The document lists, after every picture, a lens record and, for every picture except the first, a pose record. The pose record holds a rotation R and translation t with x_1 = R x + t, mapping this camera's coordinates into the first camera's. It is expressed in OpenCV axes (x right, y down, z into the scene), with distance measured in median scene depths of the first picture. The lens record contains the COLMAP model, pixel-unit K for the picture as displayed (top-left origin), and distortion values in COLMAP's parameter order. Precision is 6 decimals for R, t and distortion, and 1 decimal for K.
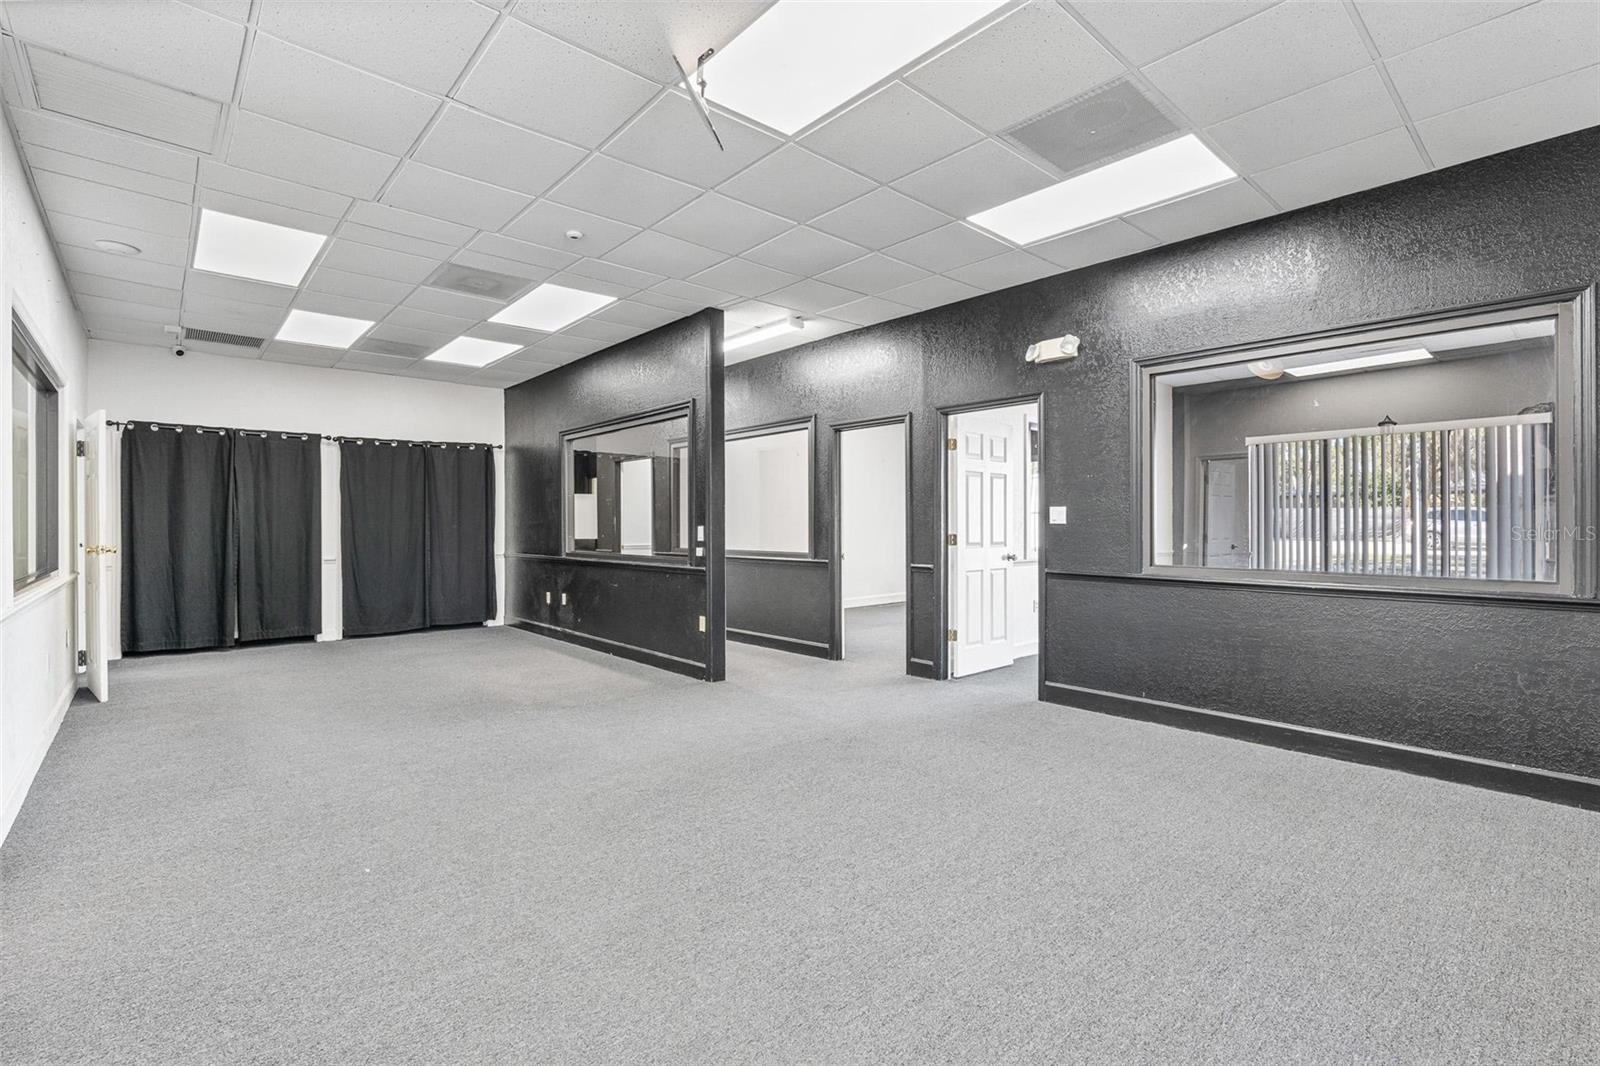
lens RADIAL K [[728.1, 0, 794.0], [0, 728.1, 525.0], [0, 0, 1]] dist [-0.005070, 0.002004]
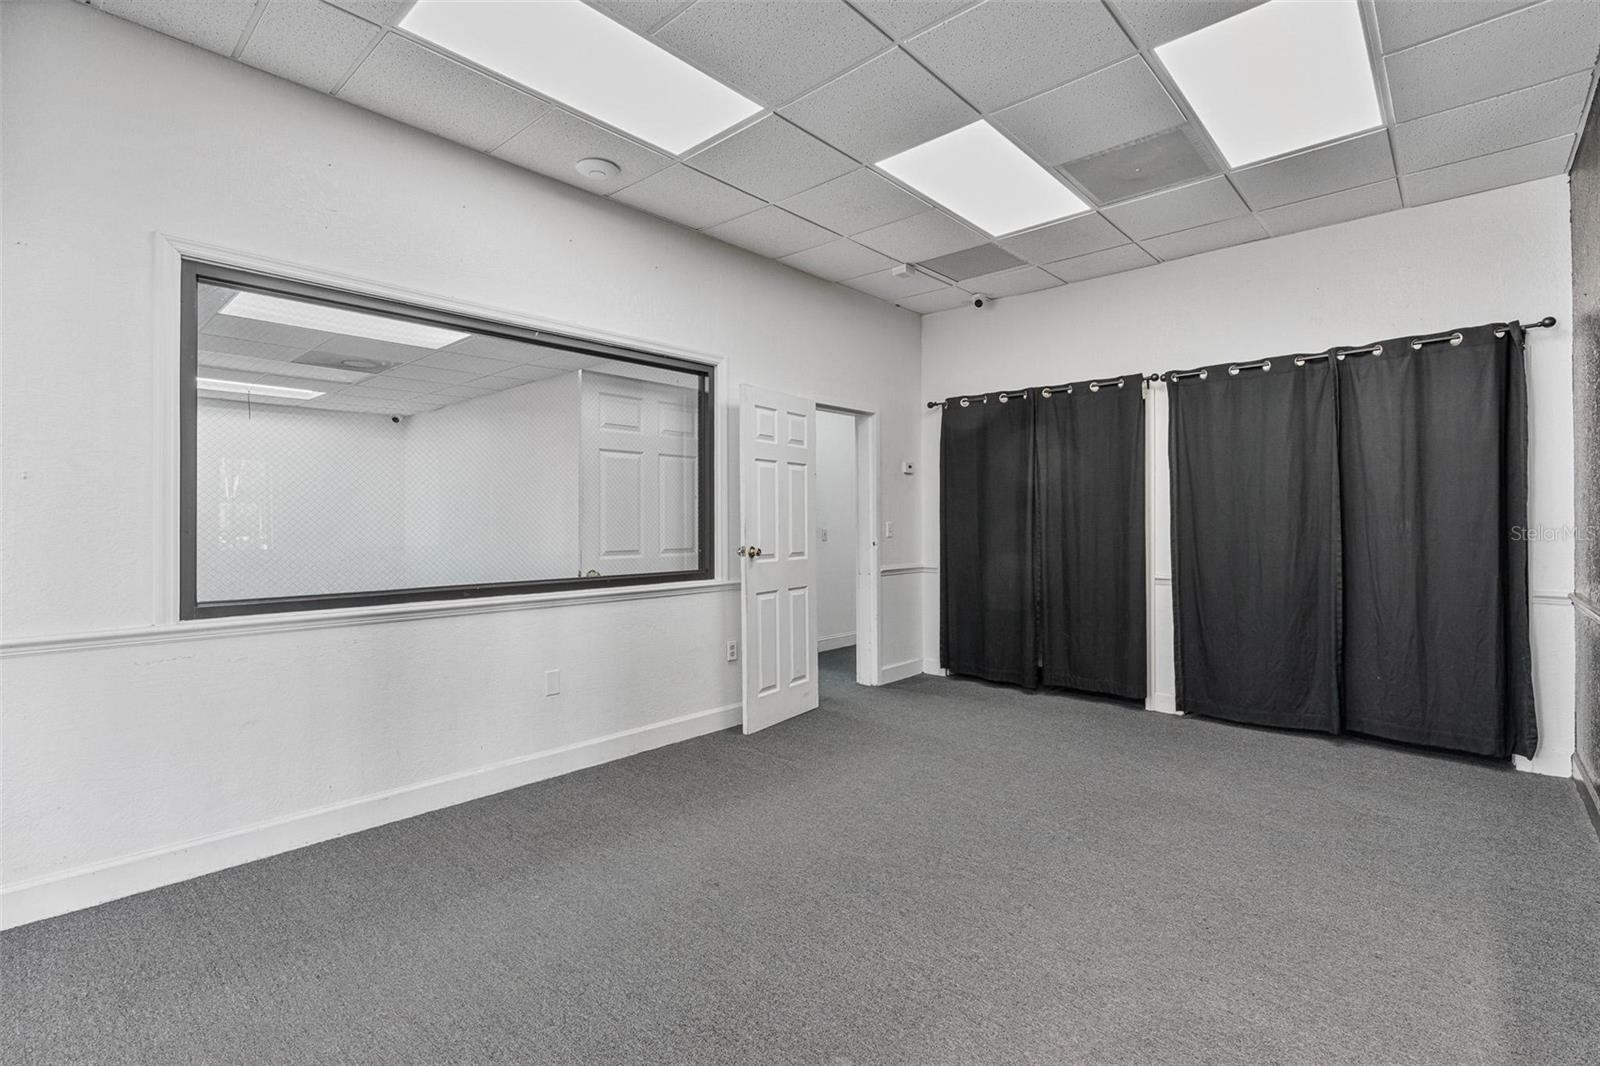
lens RADIAL K [[728.1, 0, 810.2], [0, 728.1, 516.9], [0, 0, 1]] dist [-0.005070, 0.002004]
pose [[0.115141, -0.004186, -0.993340, -0.074792], [0.000851, 0.999991, -0.004115, -0.001294], [0.993349, -0.000372, 0.115144, 0.676324]]
